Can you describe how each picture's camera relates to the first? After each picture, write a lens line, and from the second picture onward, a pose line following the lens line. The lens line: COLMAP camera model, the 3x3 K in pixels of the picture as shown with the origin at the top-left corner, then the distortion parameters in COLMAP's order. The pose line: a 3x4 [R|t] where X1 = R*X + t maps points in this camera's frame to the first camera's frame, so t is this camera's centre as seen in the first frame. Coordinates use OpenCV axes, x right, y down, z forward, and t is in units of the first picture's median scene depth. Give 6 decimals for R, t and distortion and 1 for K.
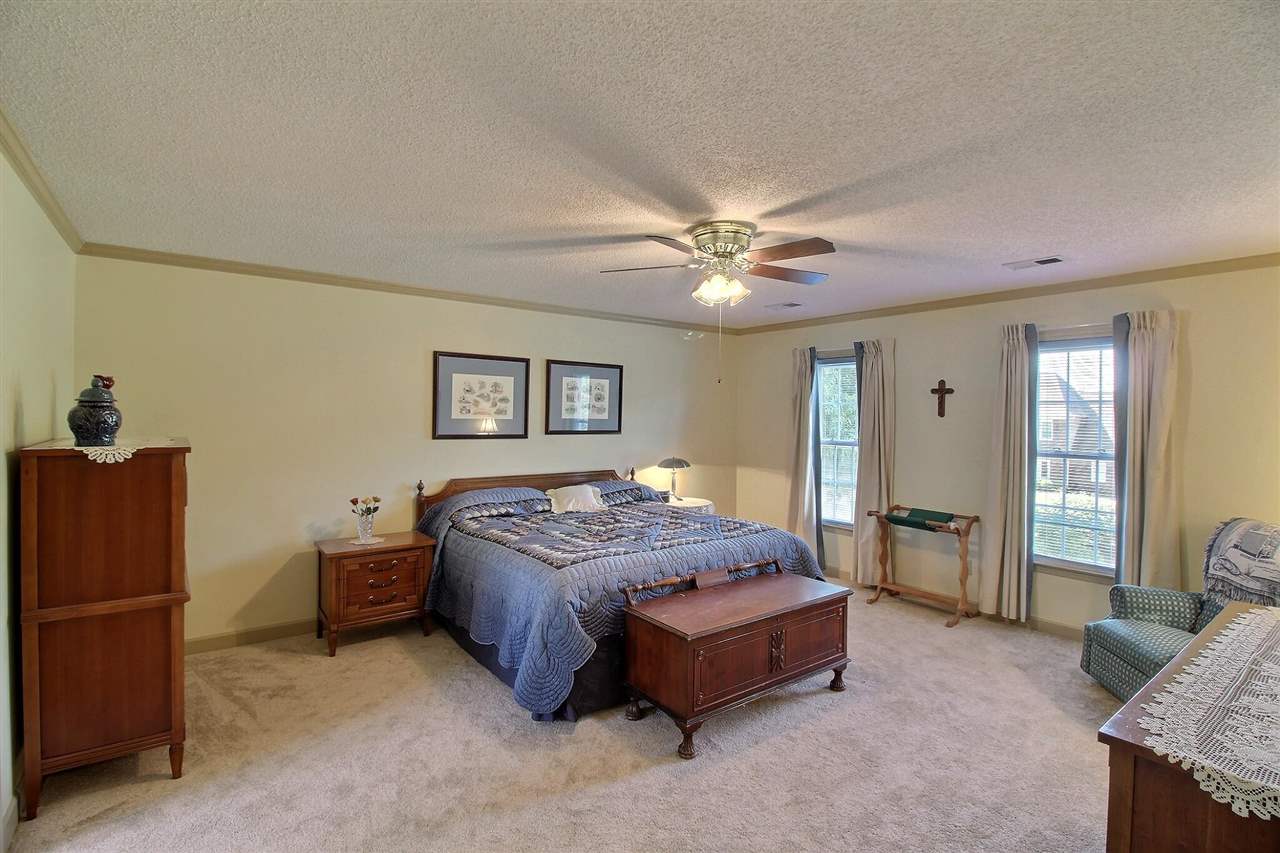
lens RADIAL K [[598.3, 0, 640.3], [0, 598.3, 420.4], [0, 0, 1]] dist [0.002542, 0.000219]
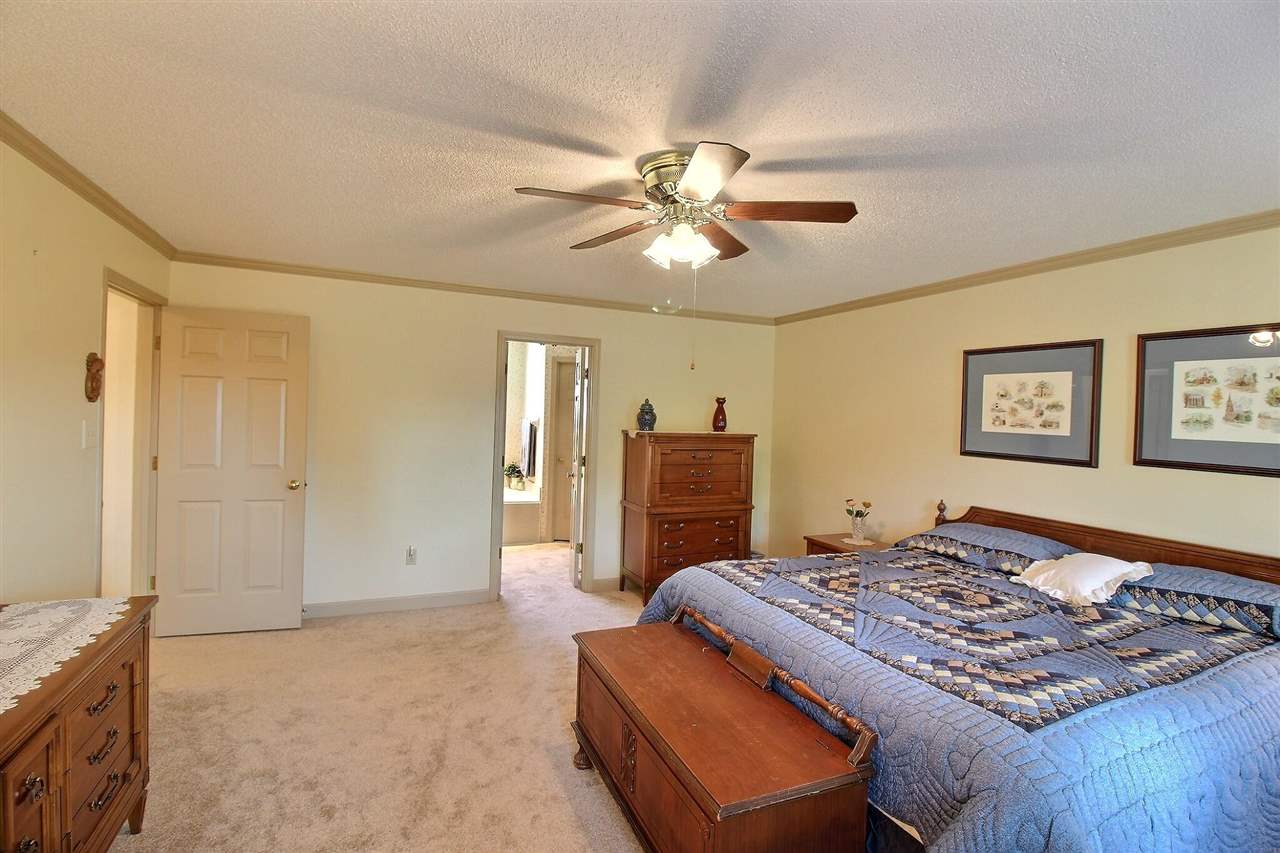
lens RADIAL K [[596.8, 0, 635.6], [0, 596.8, 421.1], [0, 0, 1]] dist [-0.002500, -0.000403]
pose [[-0.232908, -0.005513, -0.972483, 0.554850], [-0.044959, 0.998976, 0.005105, 0.000110], [0.971459, 0.044911, -0.232917, 0.716824]]
